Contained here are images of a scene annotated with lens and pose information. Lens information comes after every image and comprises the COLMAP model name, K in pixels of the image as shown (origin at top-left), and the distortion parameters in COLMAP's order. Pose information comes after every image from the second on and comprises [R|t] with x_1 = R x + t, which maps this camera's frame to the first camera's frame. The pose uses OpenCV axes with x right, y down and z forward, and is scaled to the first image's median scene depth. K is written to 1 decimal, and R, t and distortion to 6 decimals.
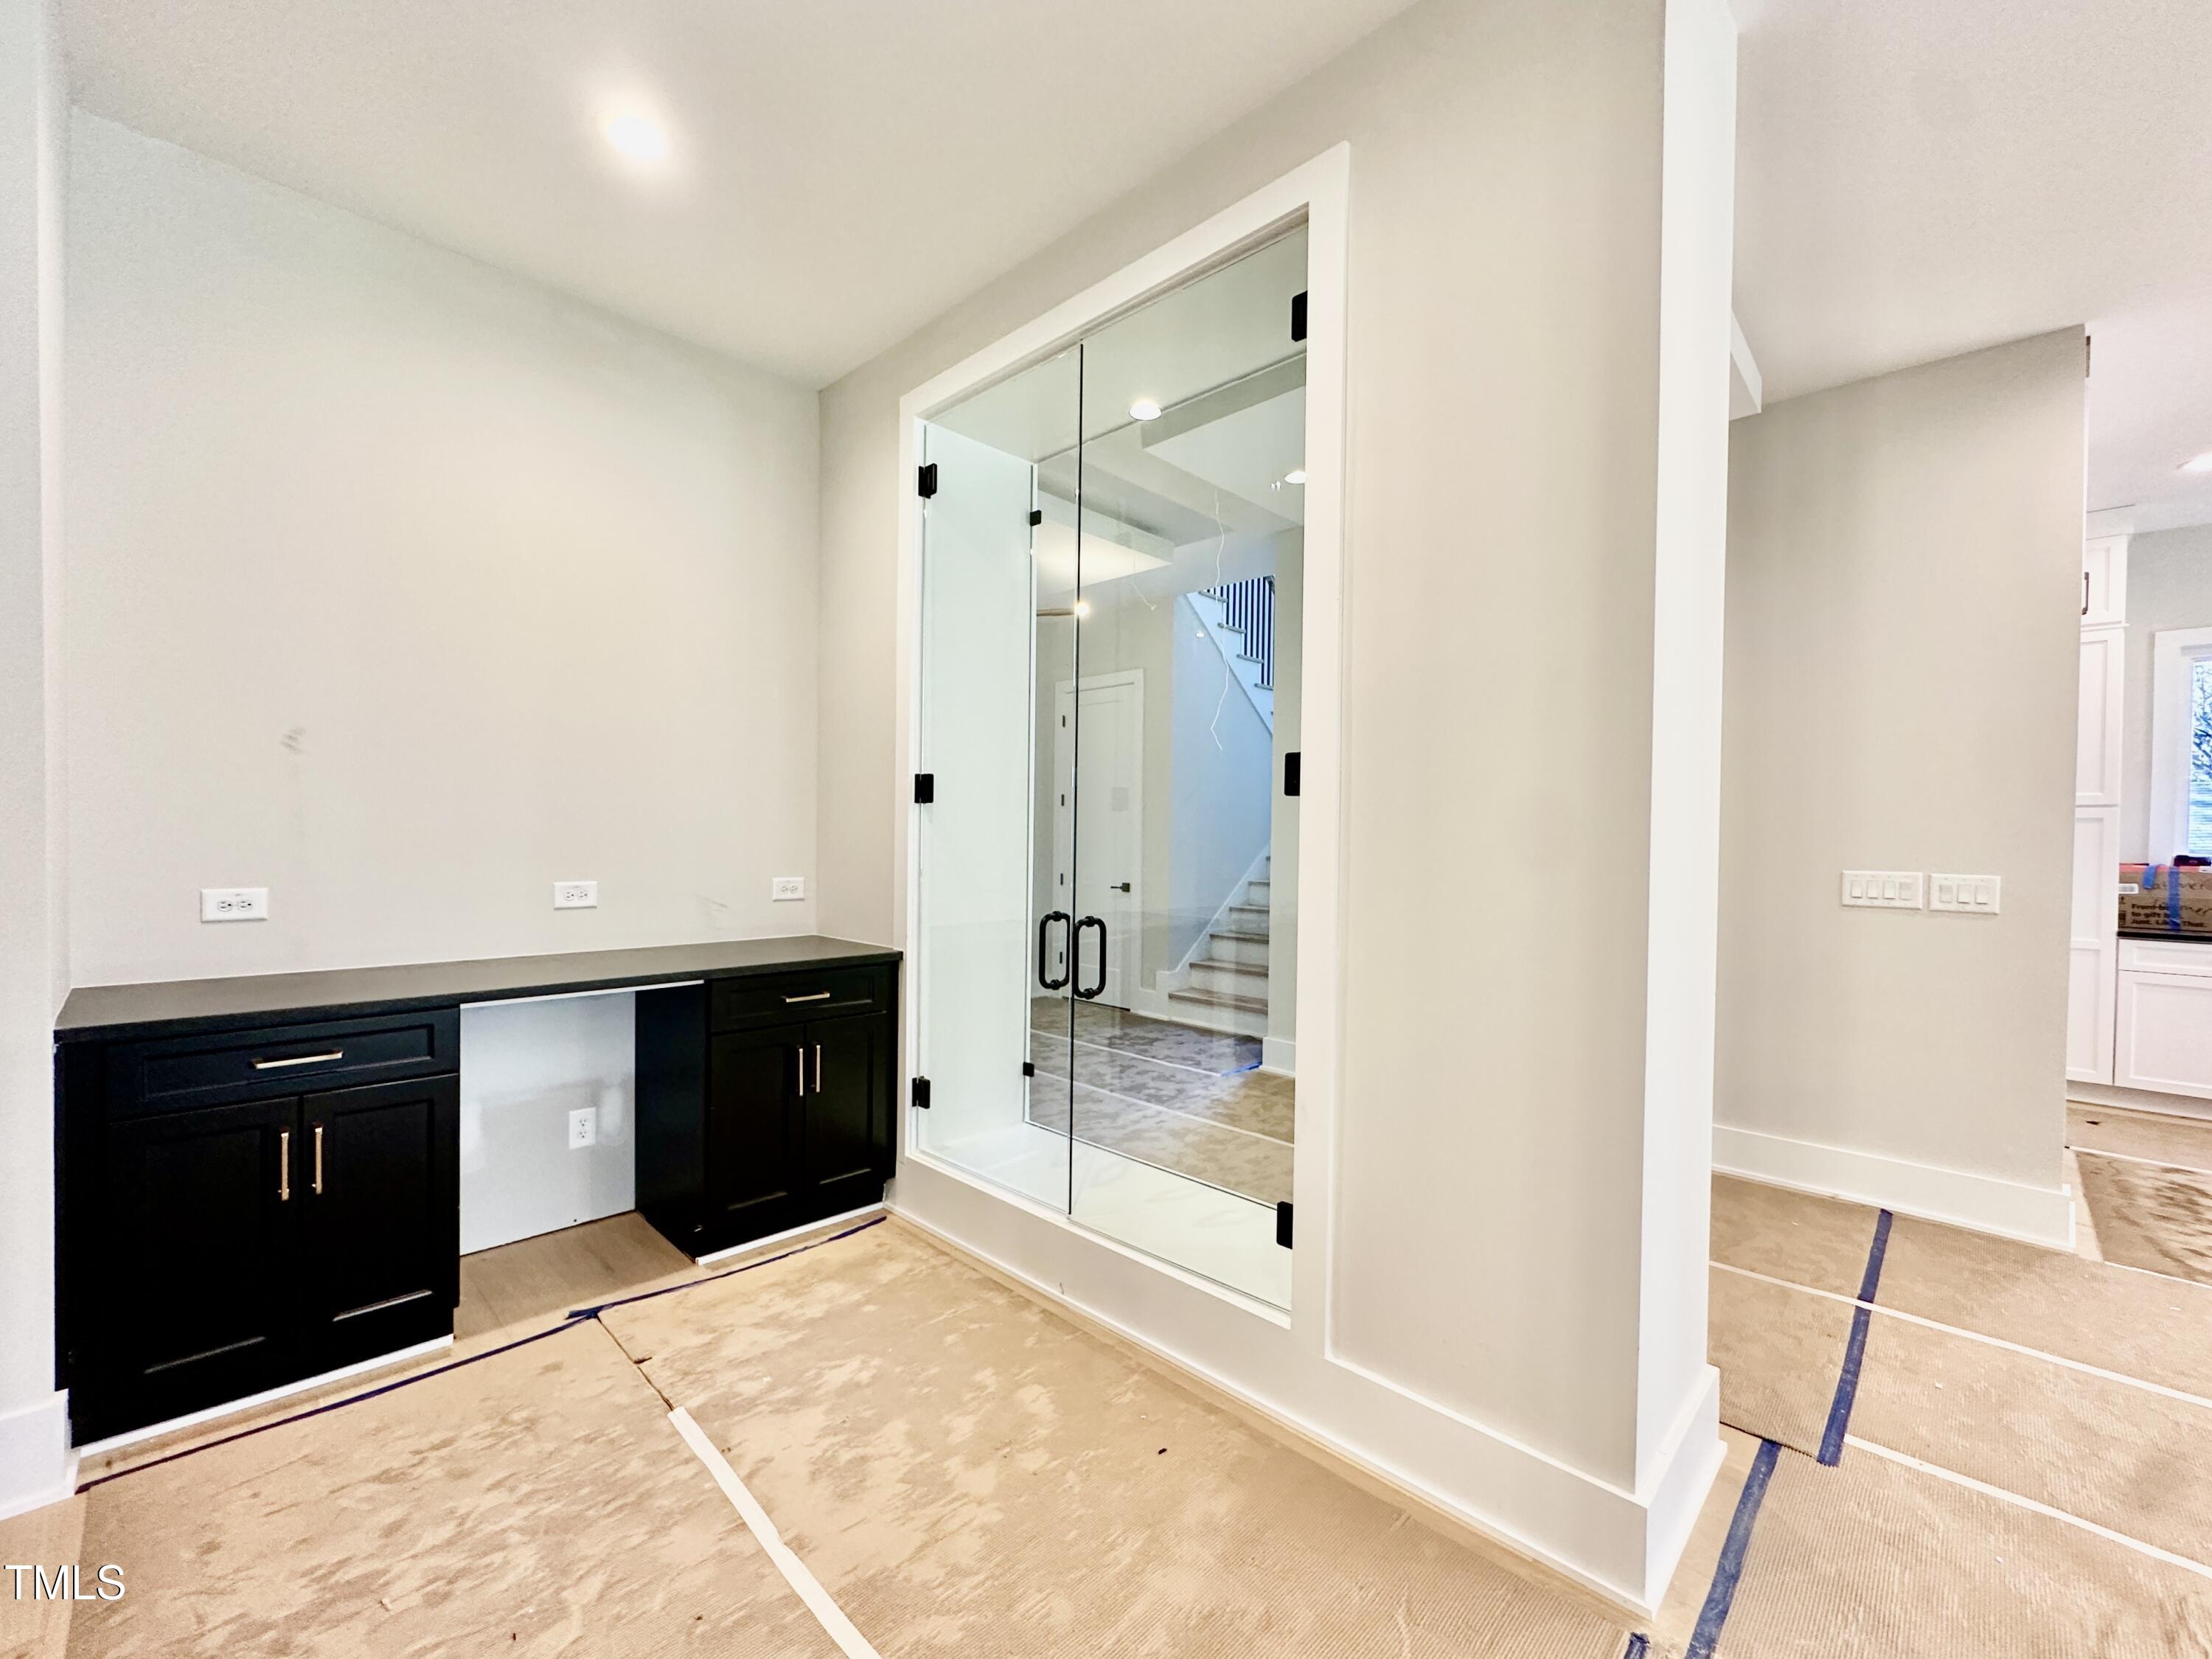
lens RADIAL K [[910.9, 0, 1103.2], [0, 910.9, 848.6], [0, 0, 1]] dist [-0.004208, 0.000881]
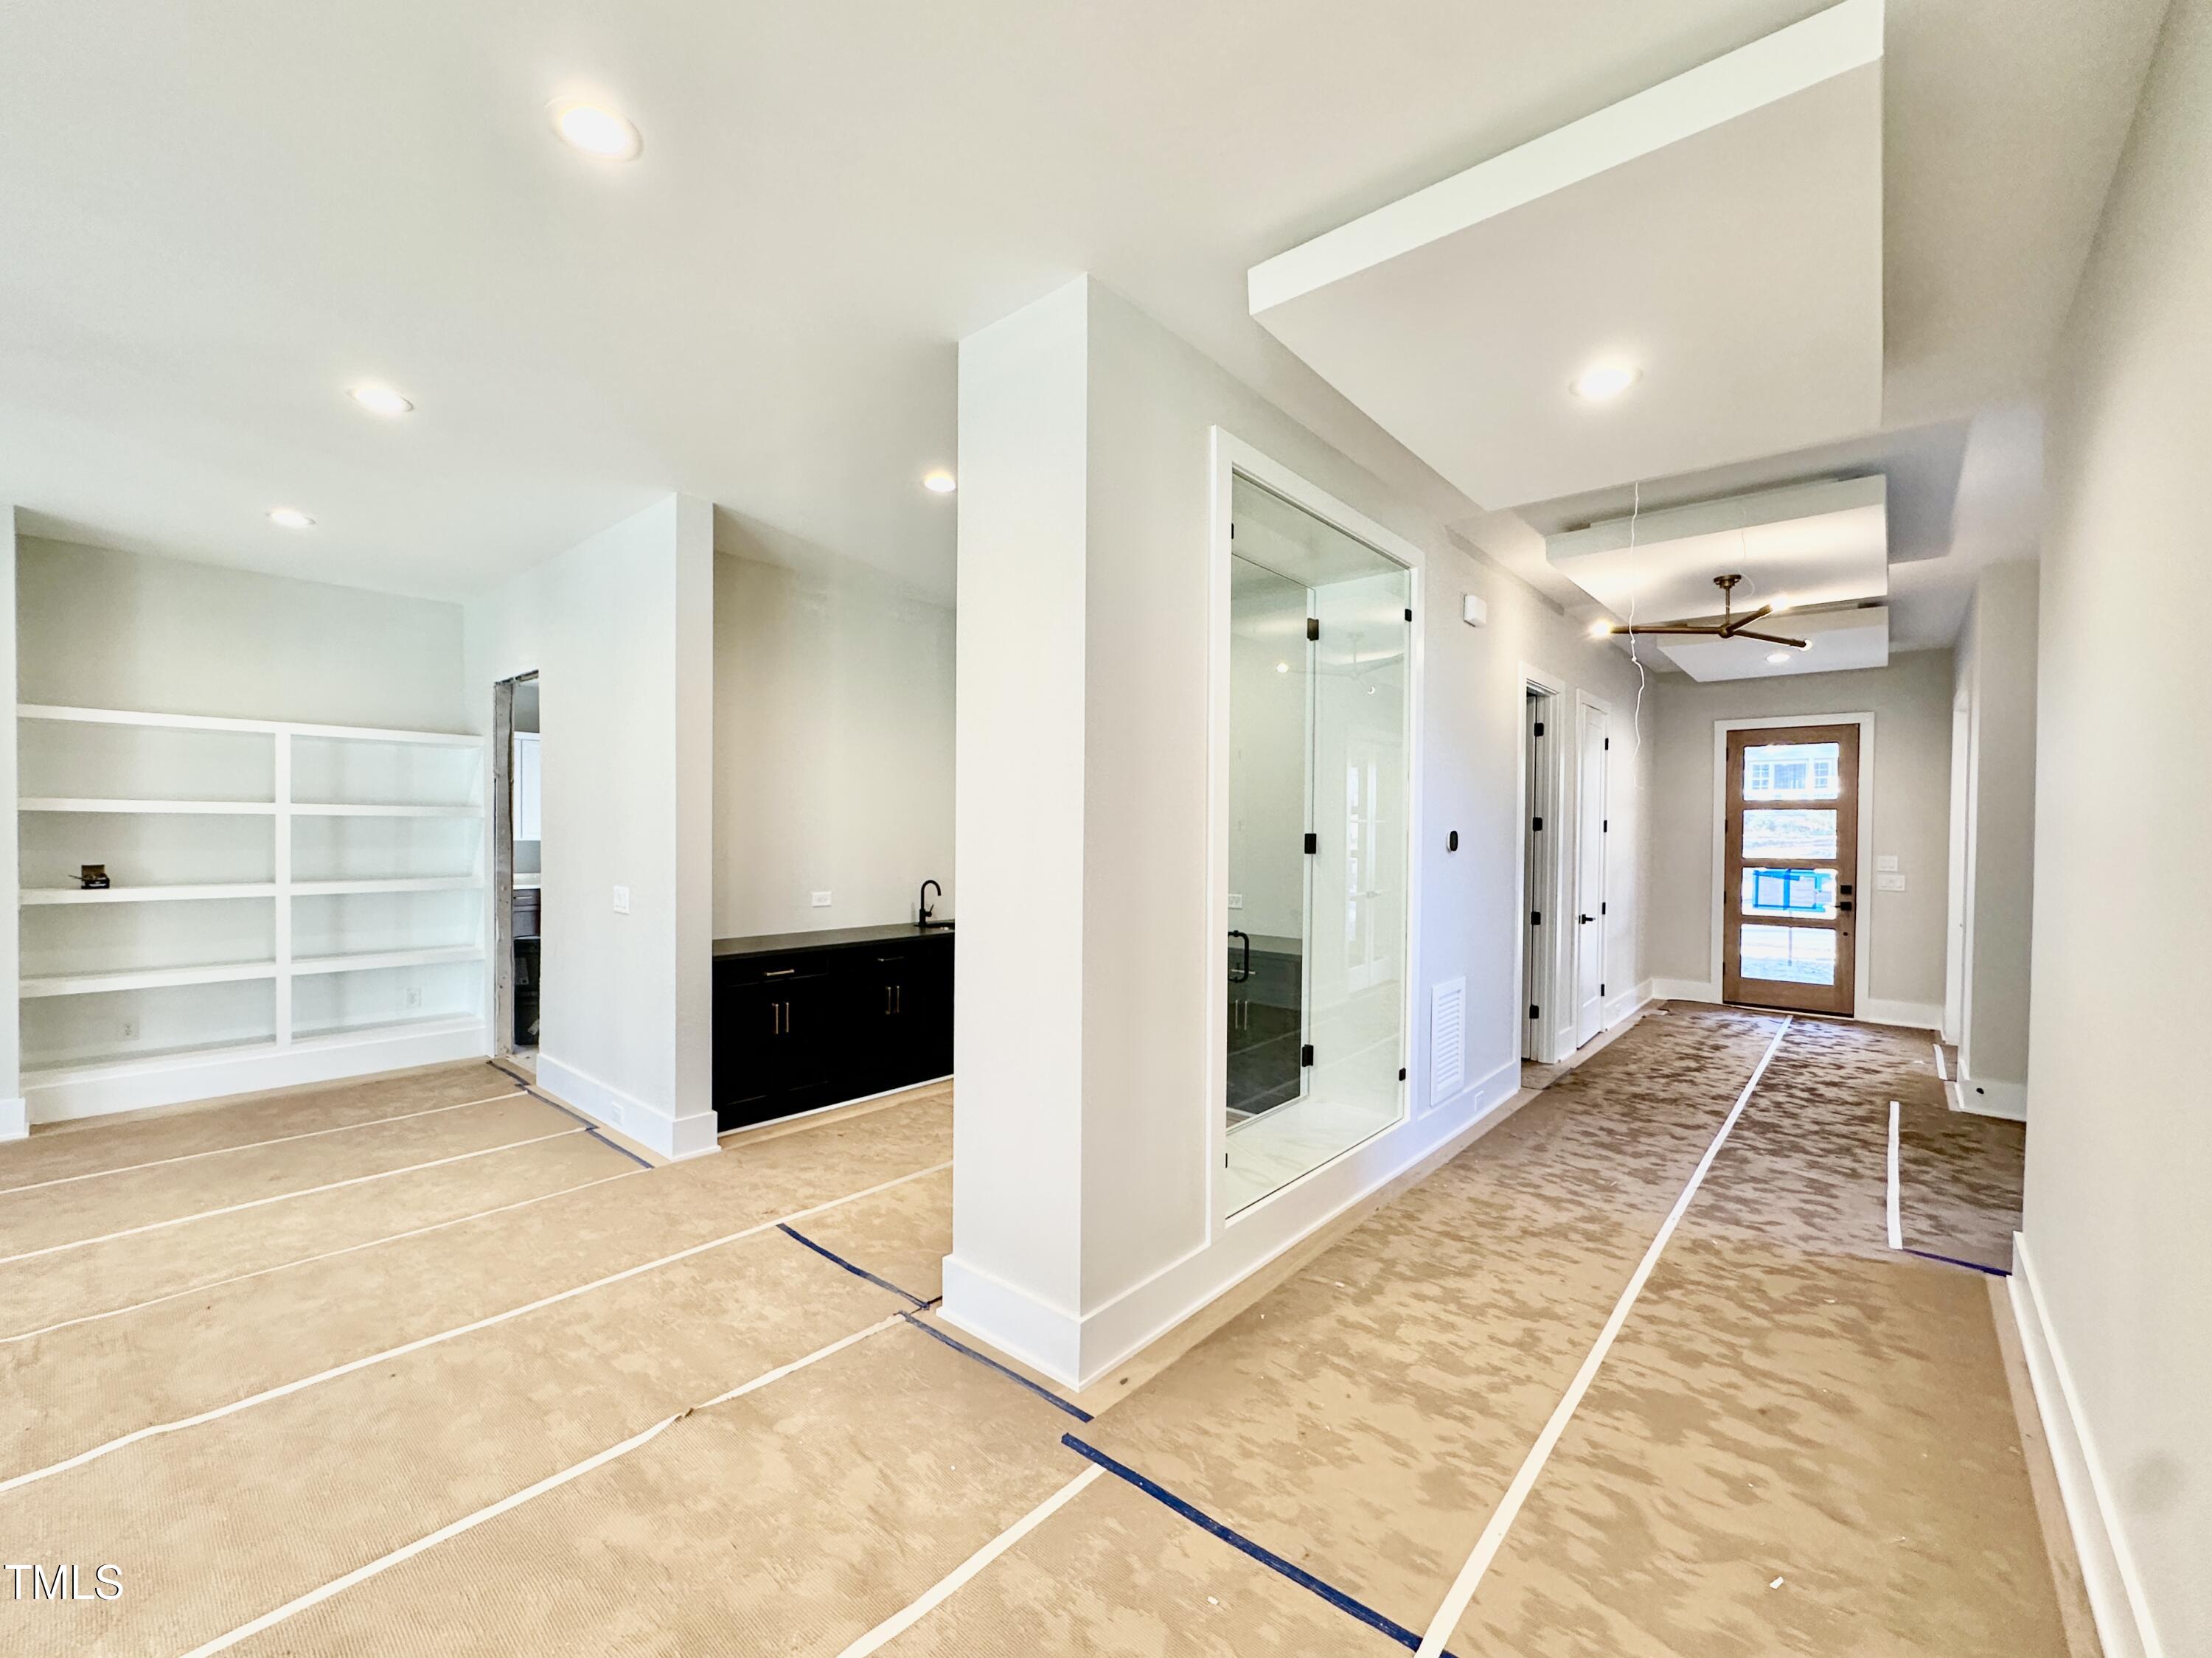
lens RADIAL K [[910.8, 0, 1103.2], [0, 910.8, 848.1], [0, 0, 1]] dist [-0.004208, 0.000881]
pose [[0.054449, 0.003106, -0.998512, 1.675388], [-0.022554, 0.999744, 0.001880, -0.074461], [0.998262, 0.022418, 0.054505, 0.820326]]
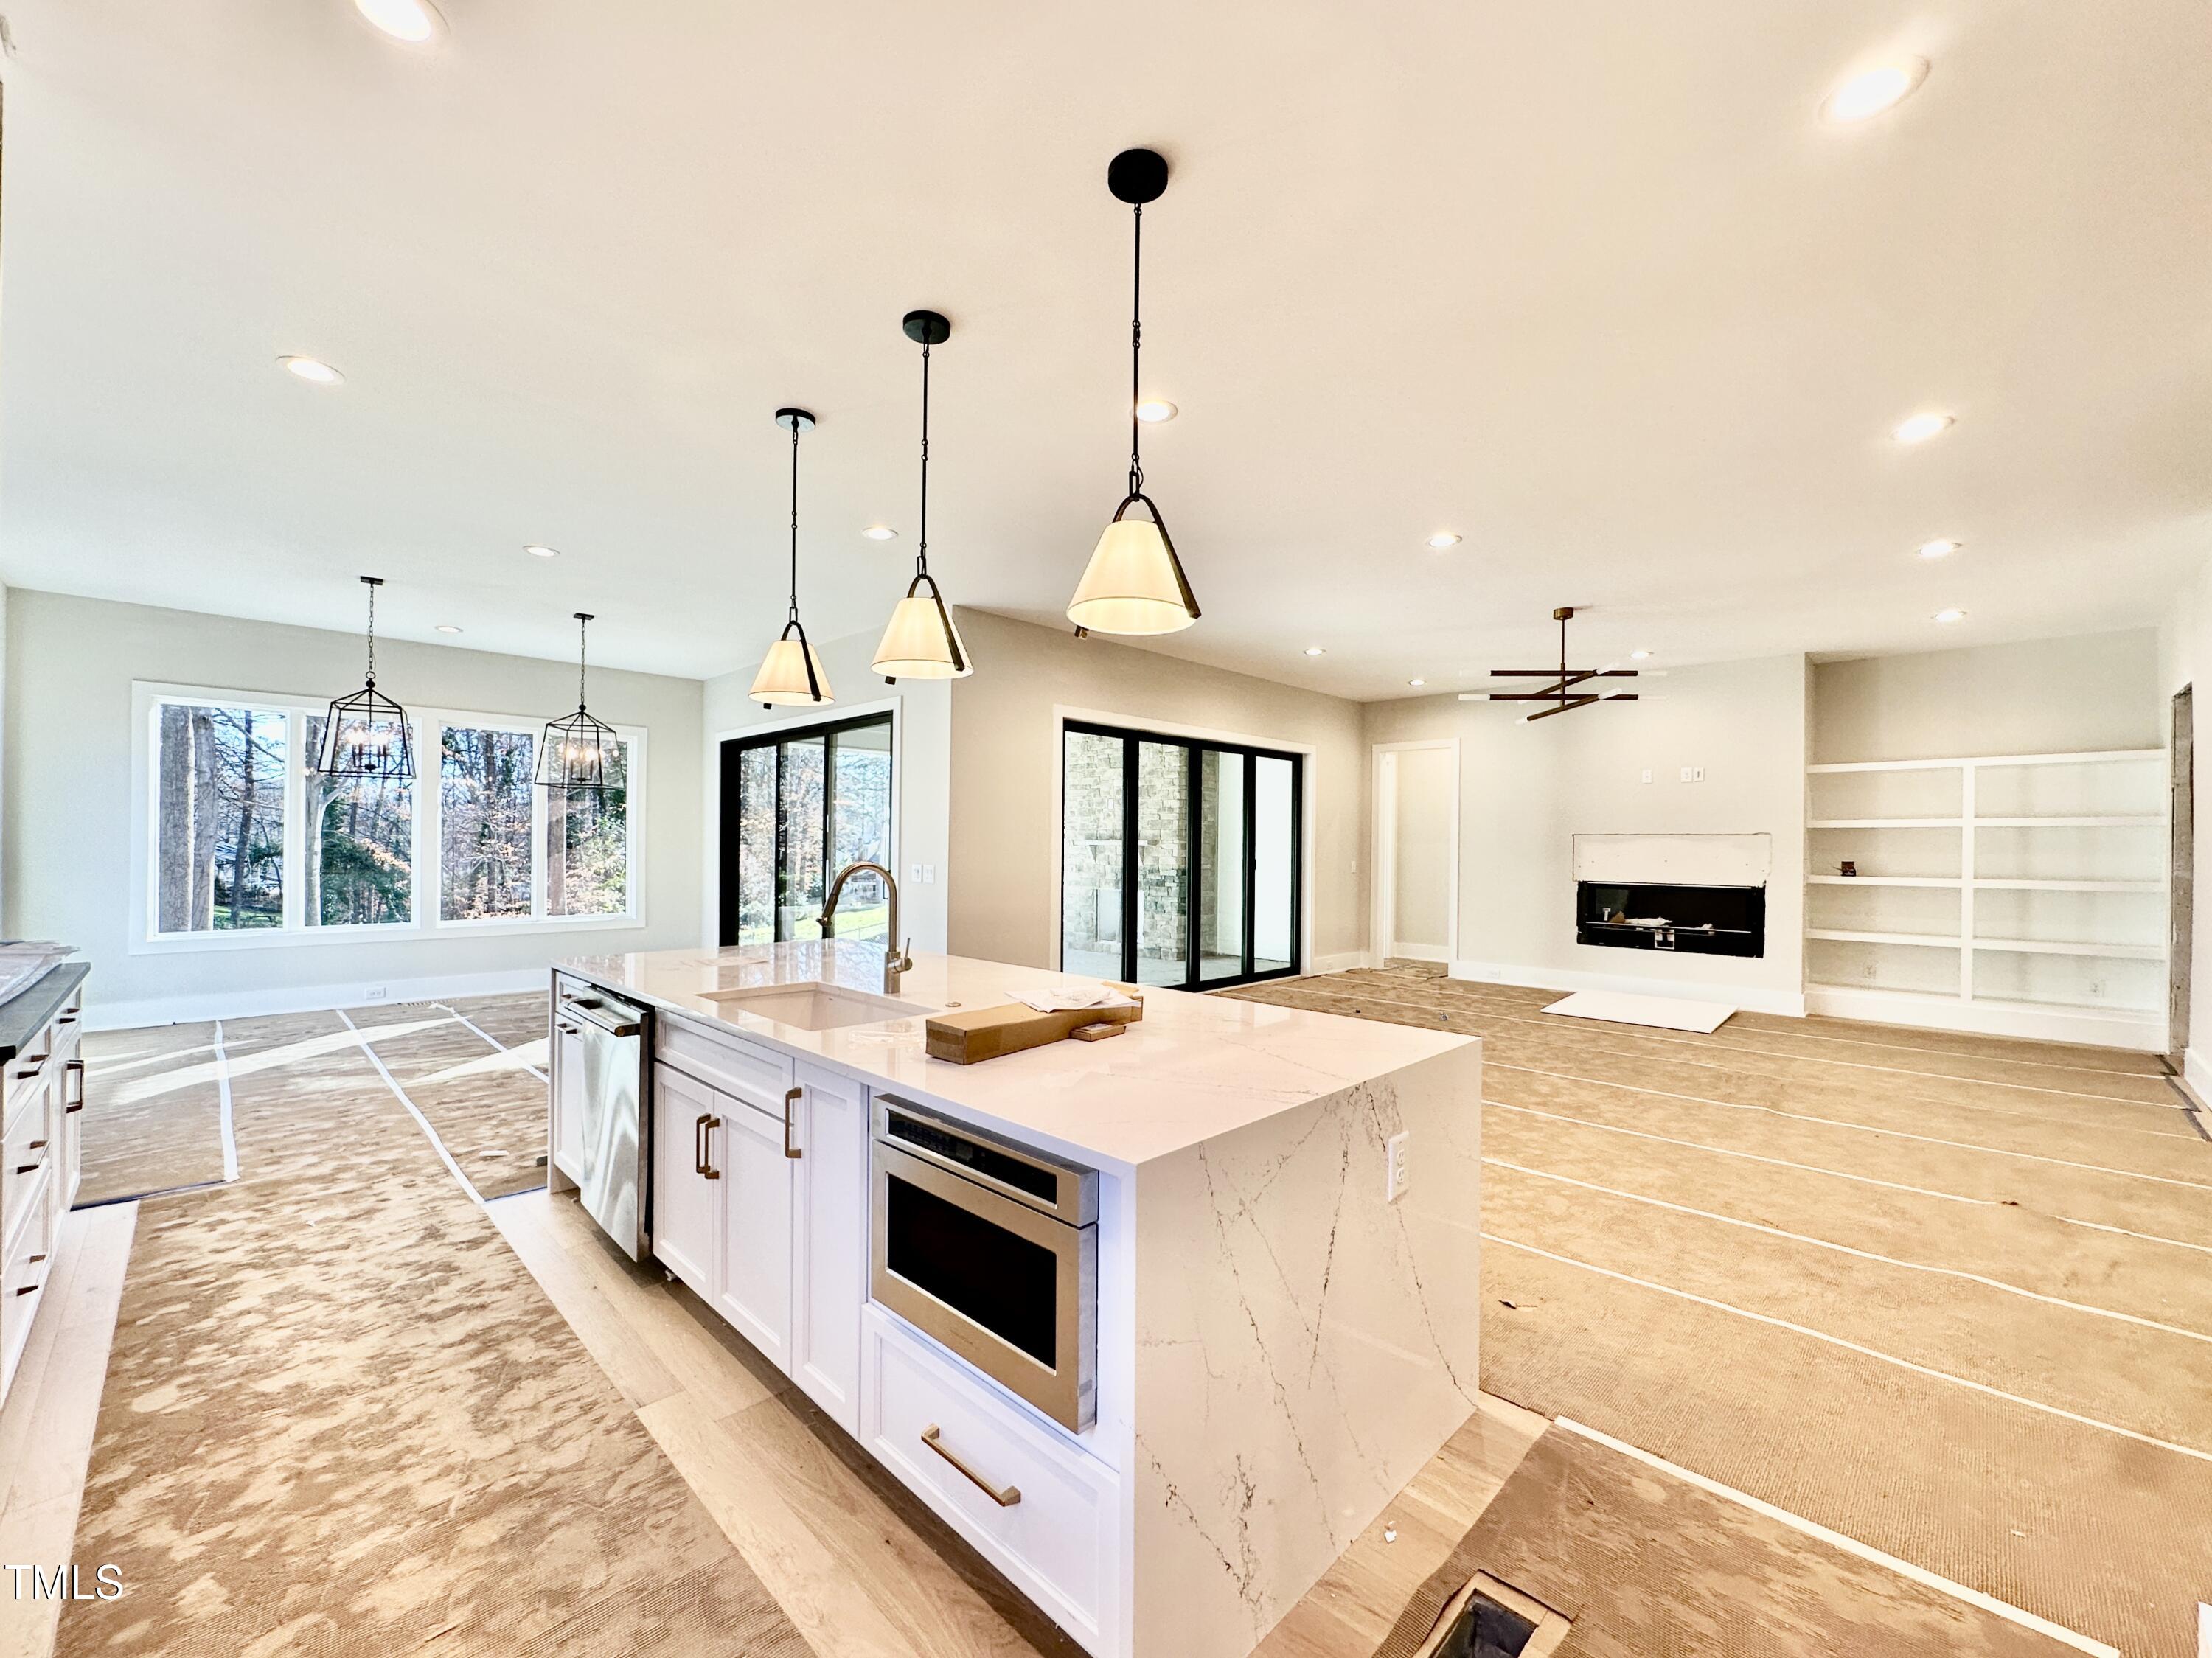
lens RADIAL K [[894.2, 0, 1105.6], [0, 894.2, 847.5], [0, 0, 1]] dist [-0.003455, -0.000139]
pose [[-0.999665, -0.023570, 0.010659, 2.151769], [-0.023402, 0.999604, 0.015619, -0.016879], [-0.011023, 0.015364, -0.999821, 1.919537]]
